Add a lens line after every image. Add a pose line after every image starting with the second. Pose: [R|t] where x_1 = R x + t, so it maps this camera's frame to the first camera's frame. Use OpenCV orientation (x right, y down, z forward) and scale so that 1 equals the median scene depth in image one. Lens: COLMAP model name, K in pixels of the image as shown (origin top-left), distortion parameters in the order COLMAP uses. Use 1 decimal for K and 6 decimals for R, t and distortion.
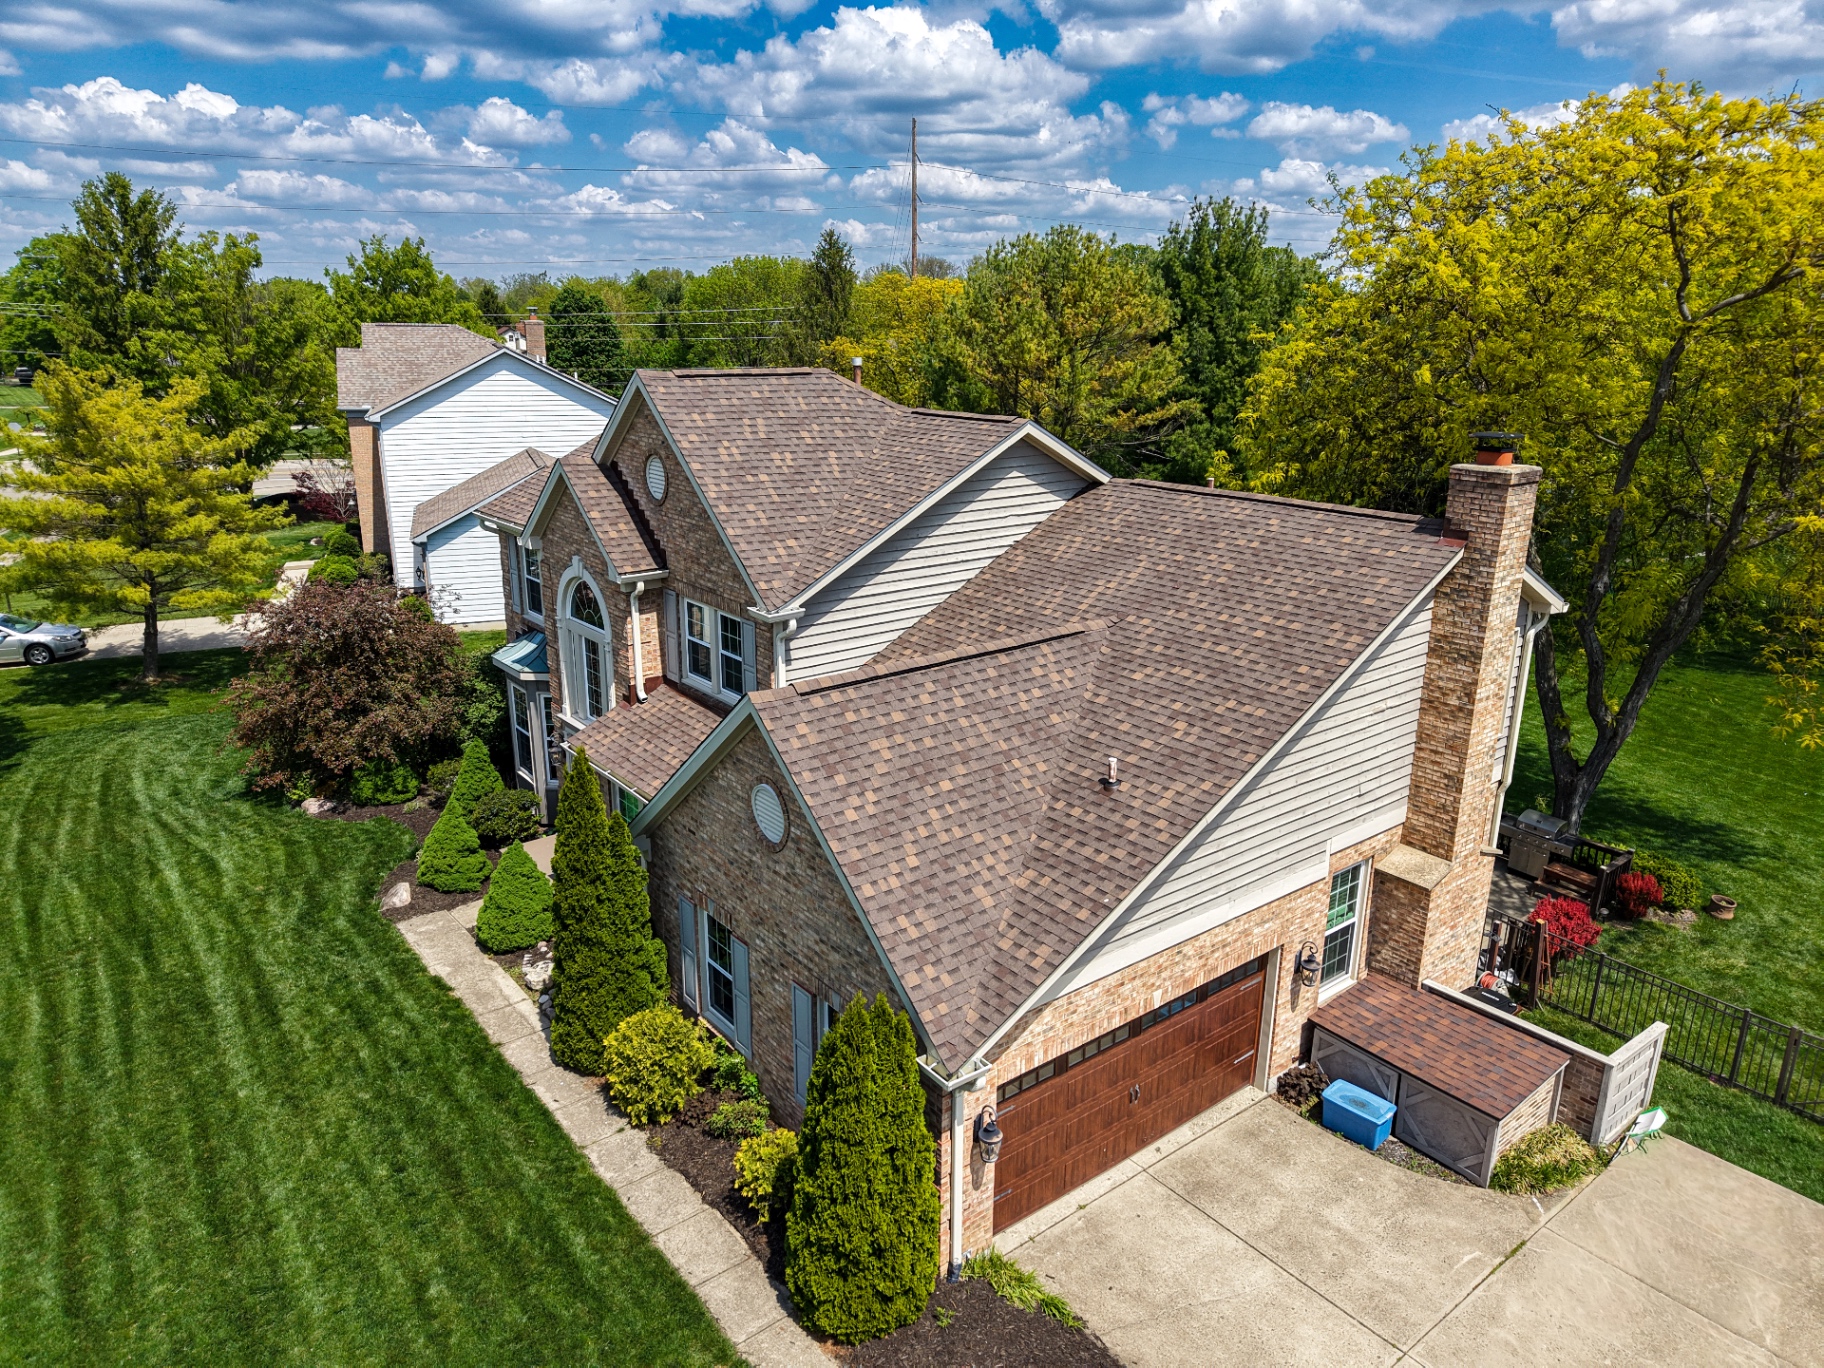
lens RADIAL K [[1231.1, 0, 912.0], [0, 1231.1, 684.0], [0, 0, 1]] dist [0.009158, -0.005432]
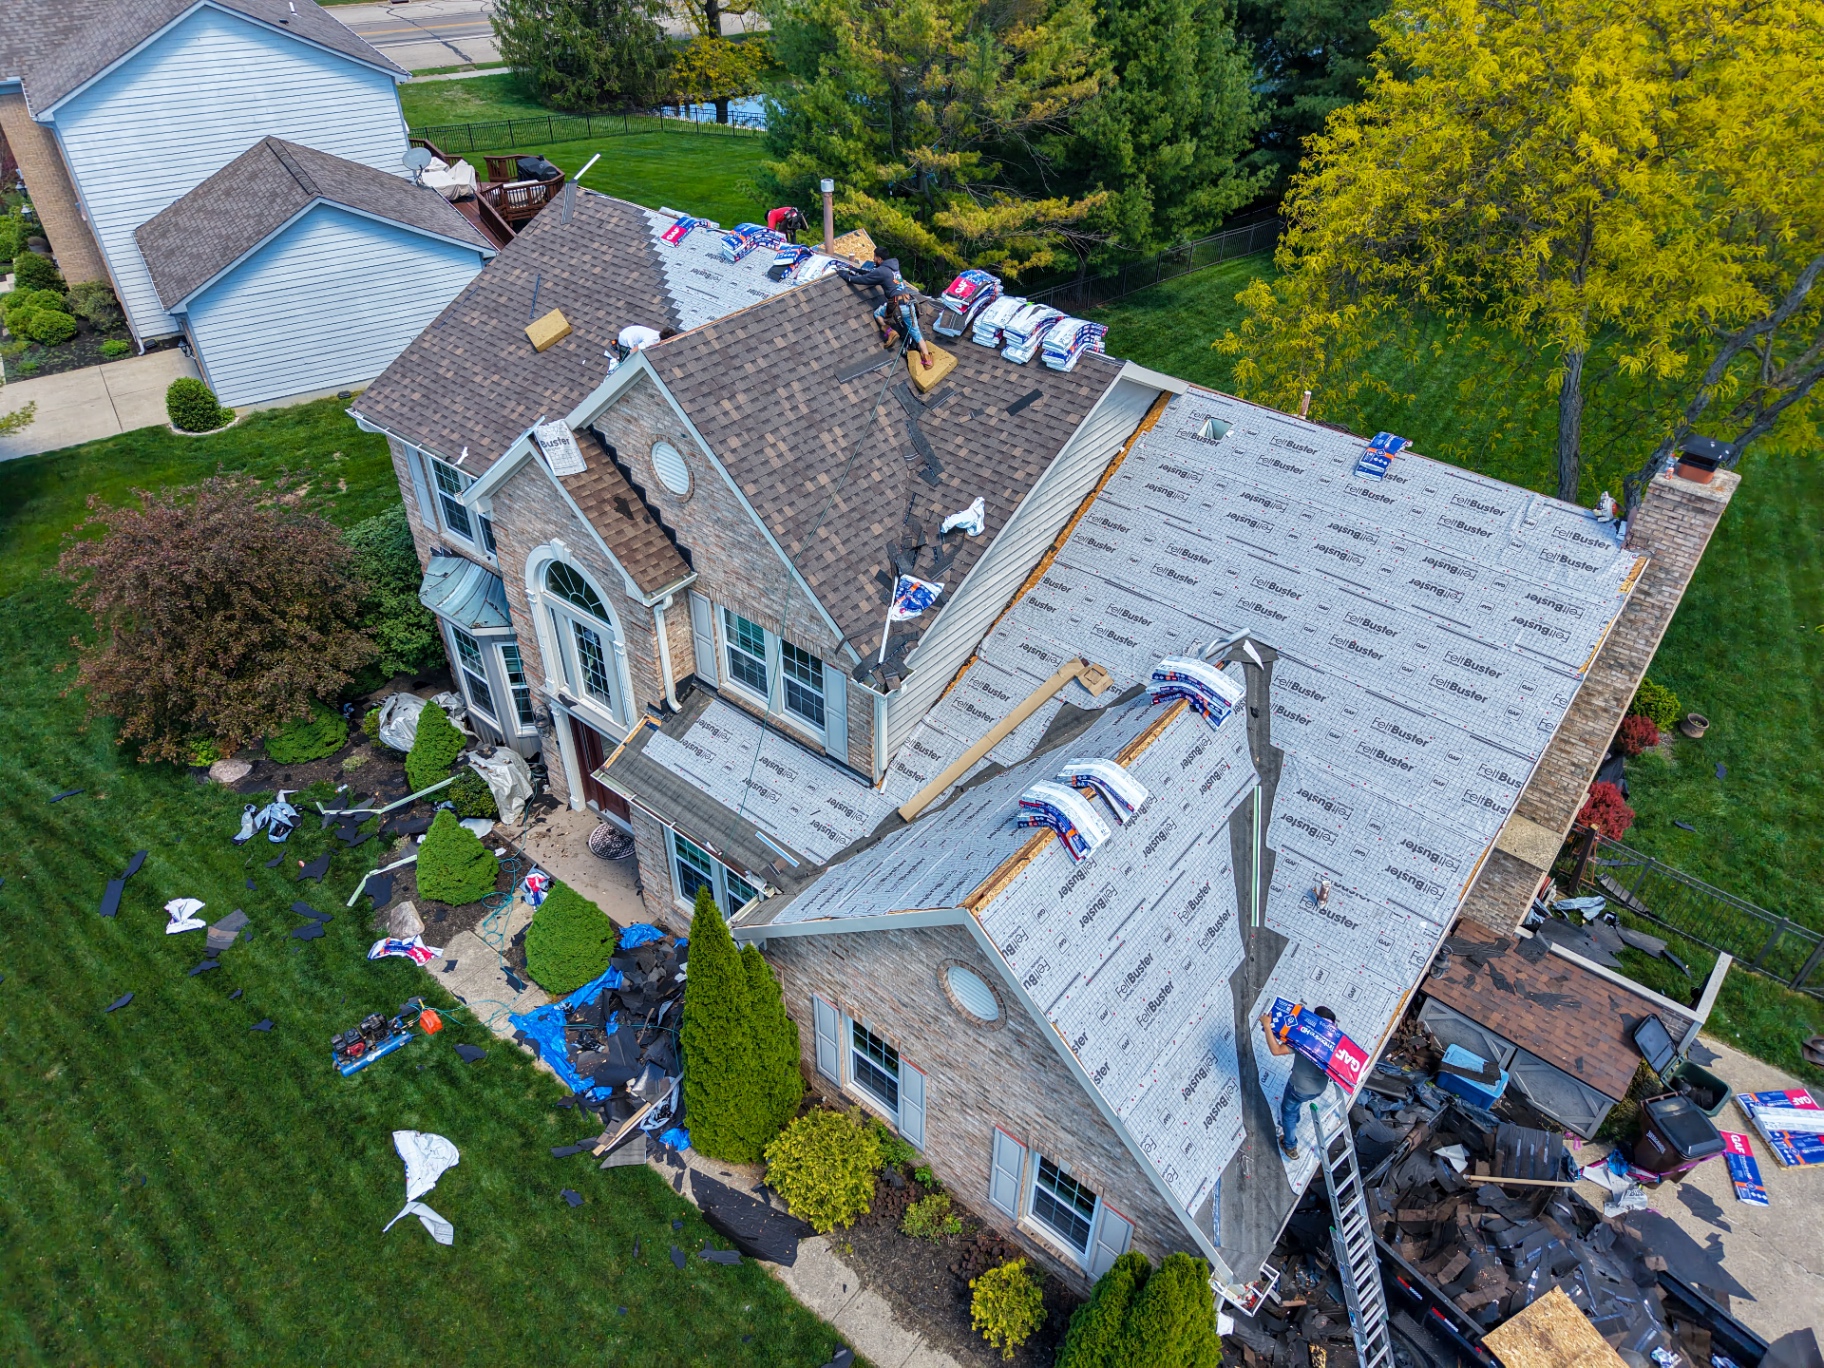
lens RADIAL K [[1231.1, 0, 912.0], [0, 1231.1, 684.0], [0, 0, 1]] dist [0.009158, -0.005432]
pose [[0.977203, -0.127713, 0.169598, -0.212972], [0.055667, 0.925018, 0.375822, -0.336030], [-0.204879, -0.357813, 0.911040, 0.201049]]
